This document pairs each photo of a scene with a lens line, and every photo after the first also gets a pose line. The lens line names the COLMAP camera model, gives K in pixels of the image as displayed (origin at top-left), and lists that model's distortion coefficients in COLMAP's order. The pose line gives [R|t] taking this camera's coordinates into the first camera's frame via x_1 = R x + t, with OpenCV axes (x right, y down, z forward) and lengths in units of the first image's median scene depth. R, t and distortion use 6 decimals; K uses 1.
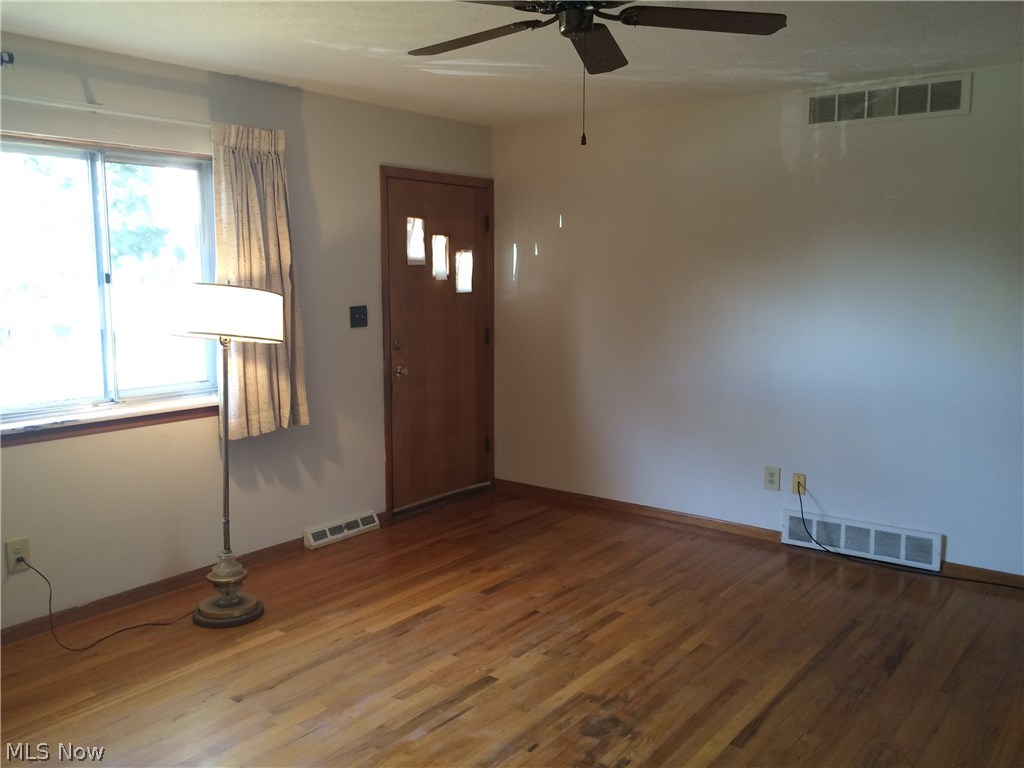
lens RADIAL K [[885.2, 0, 517.9], [0, 885.2, 390.8], [0, 0, 1]] dist [0.079196, -0.101401]
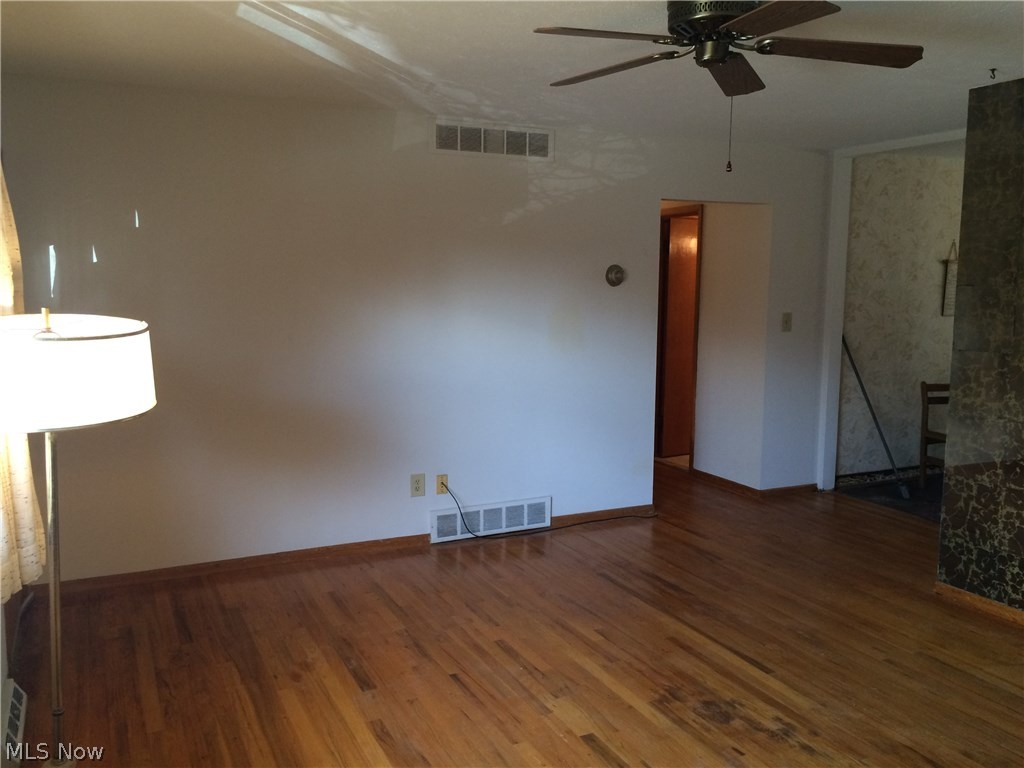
lens RADIAL K [[885.2, 0, 503.8], [0, 885.2, 390.1], [0, 0, 1]] dist [0.079196, -0.101401]
pose [[0.448211, -0.109796, 0.887160, -0.670512], [0.117160, 0.991083, 0.063466, -0.076283], [-0.886217, 0.075494, 0.457078, 0.505198]]
